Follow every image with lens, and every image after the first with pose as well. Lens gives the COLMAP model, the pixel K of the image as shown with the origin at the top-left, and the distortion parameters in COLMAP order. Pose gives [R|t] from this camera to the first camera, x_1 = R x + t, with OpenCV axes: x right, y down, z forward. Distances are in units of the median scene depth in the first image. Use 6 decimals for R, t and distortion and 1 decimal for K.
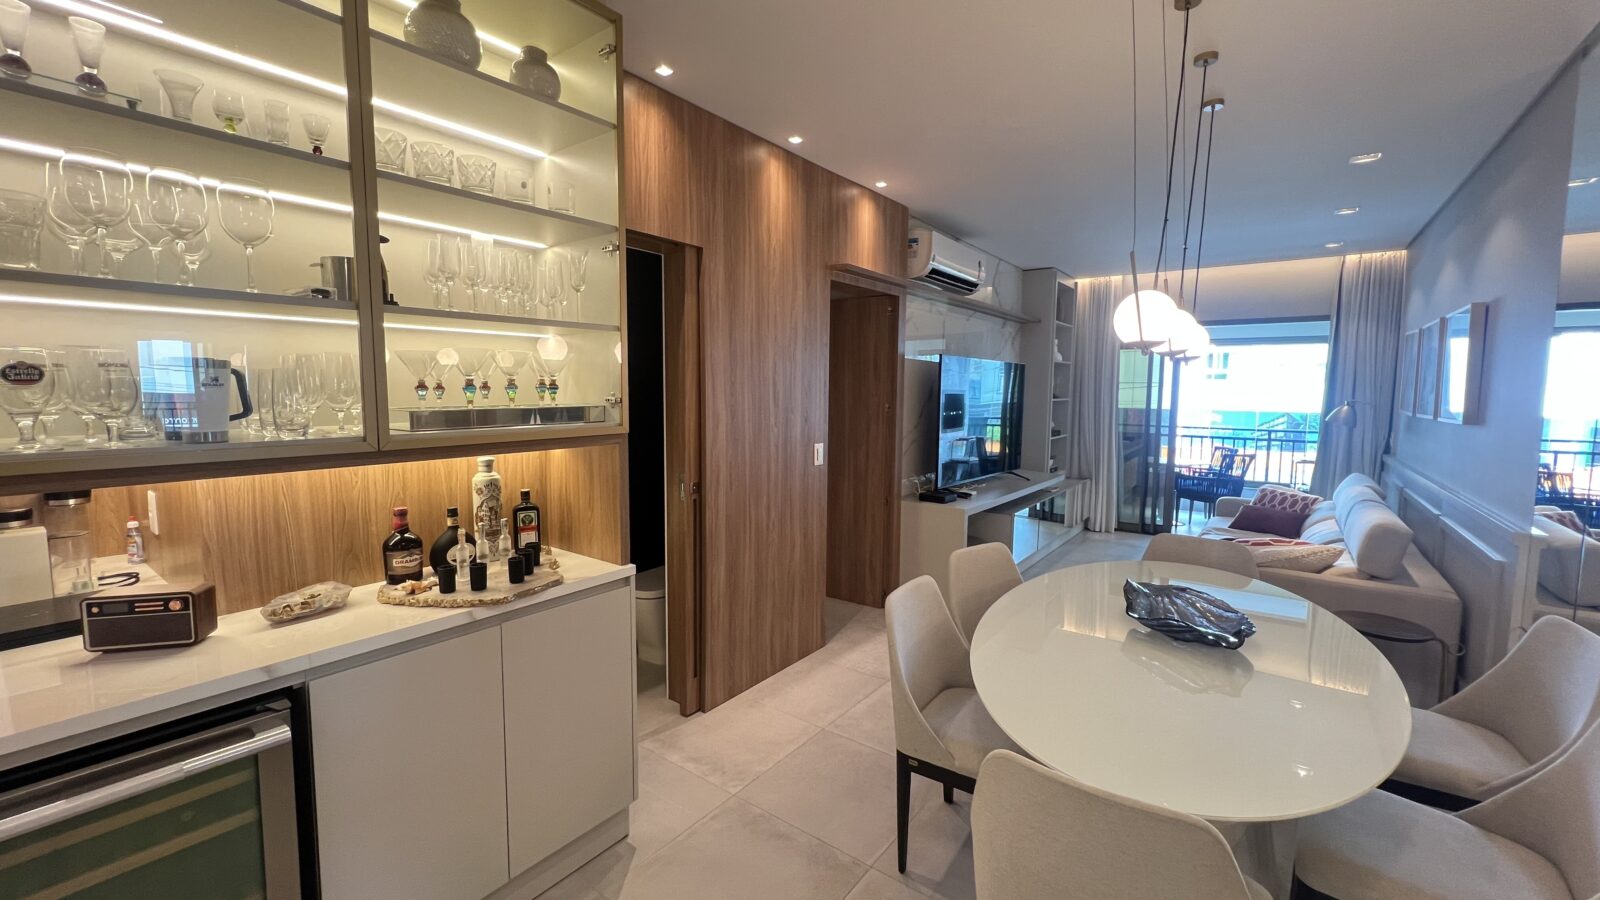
lens RADIAL K [[639.7, 0, 794.8], [0, 639.7, 444.7], [0, 0, 1]] dist [-0.000977, -0.000179]
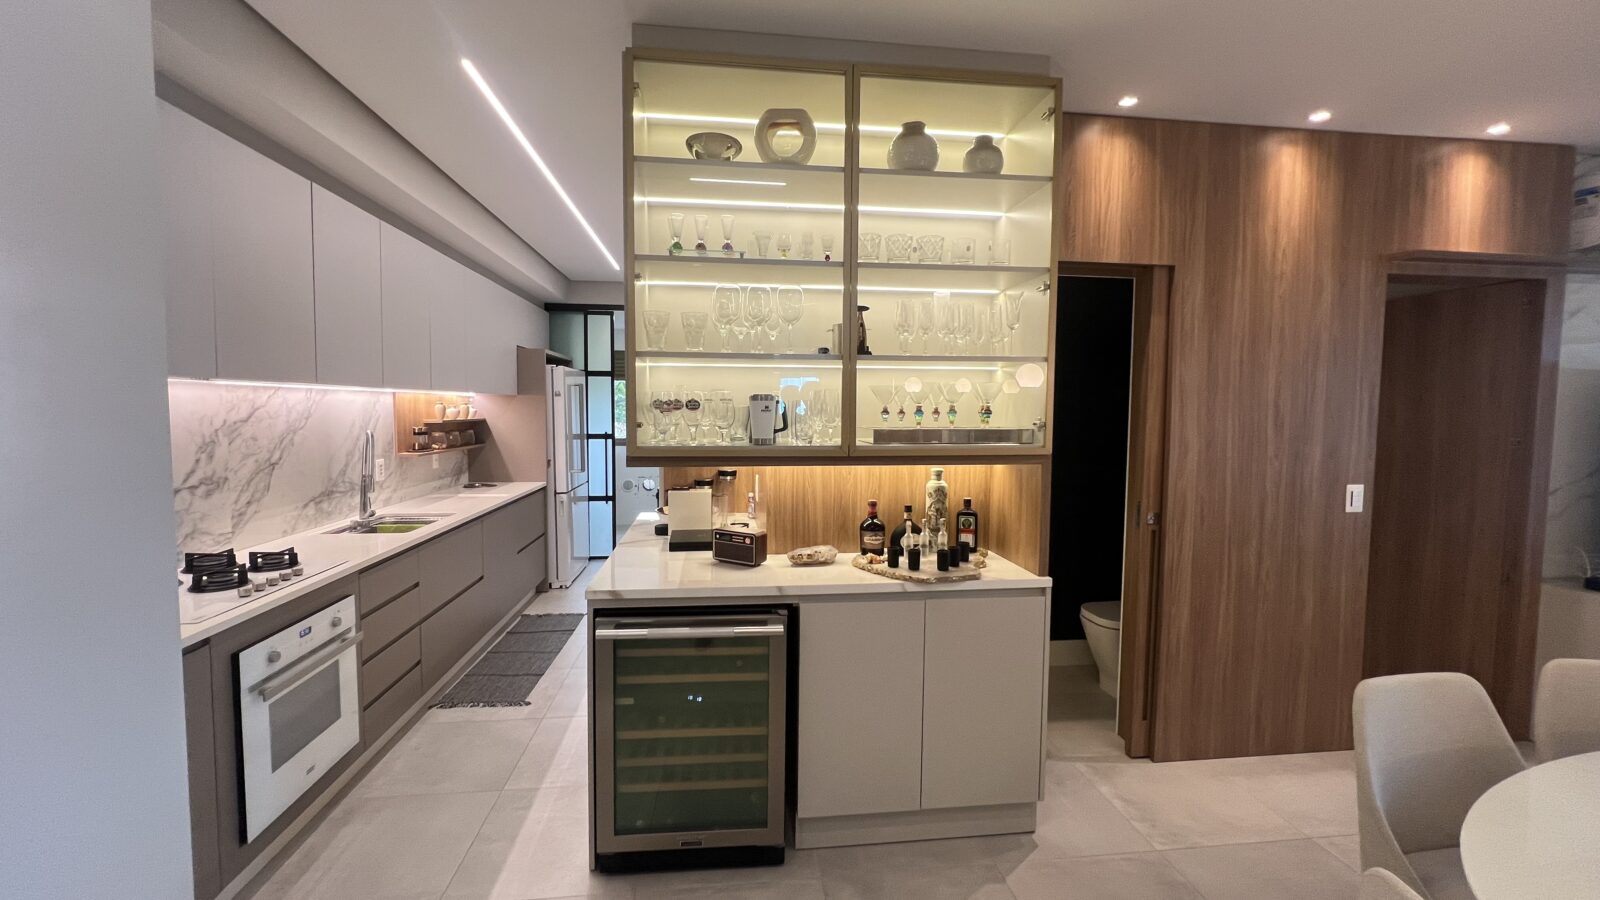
lens RADIAL K [[639.7, 0, 794.8], [0, 639.7, 444.7], [0, 0, 1]] dist [-0.000977, -0.000179]
pose [[0.691366, 0.040053, -0.721393, 0.222893], [-0.066910, 0.997721, -0.008730, 0.003325], [0.719400, 0.054304, 0.692470, -0.064058]]
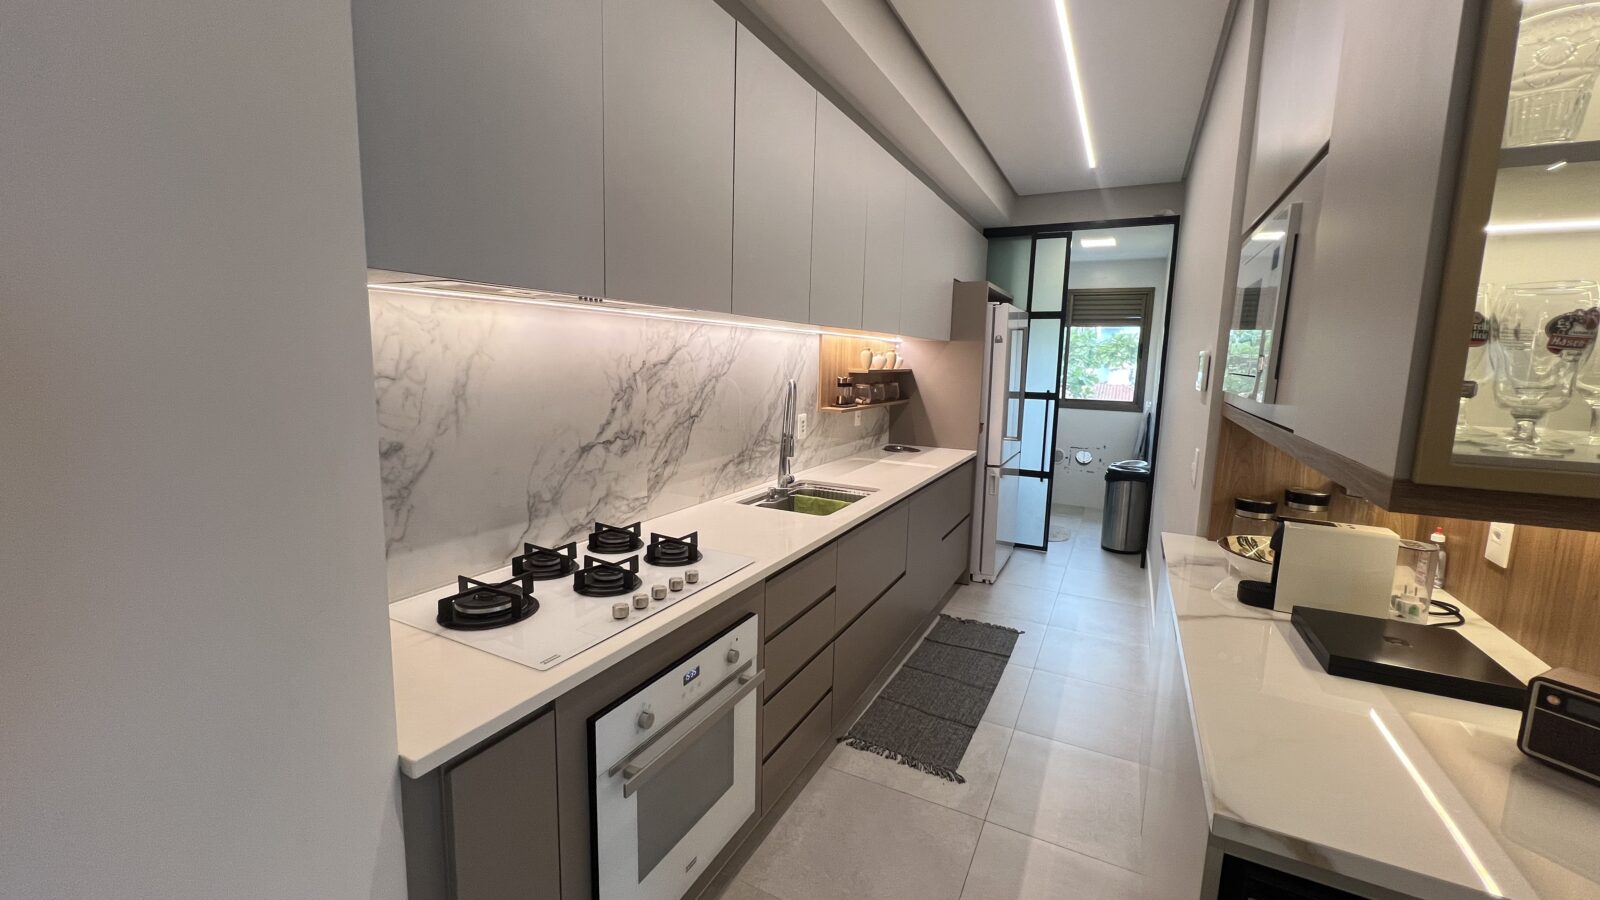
lens RADIAL K [[639.7, 0, 794.8], [0, 639.7, 444.7], [0, 0, 1]] dist [-0.000977, -0.000179]
pose [[0.164568, 0.131223, -0.977598, -0.384605], [-0.109534, 0.987412, 0.114102, 0.007135], [0.980265, 0.088303, 0.176870, 0.063311]]
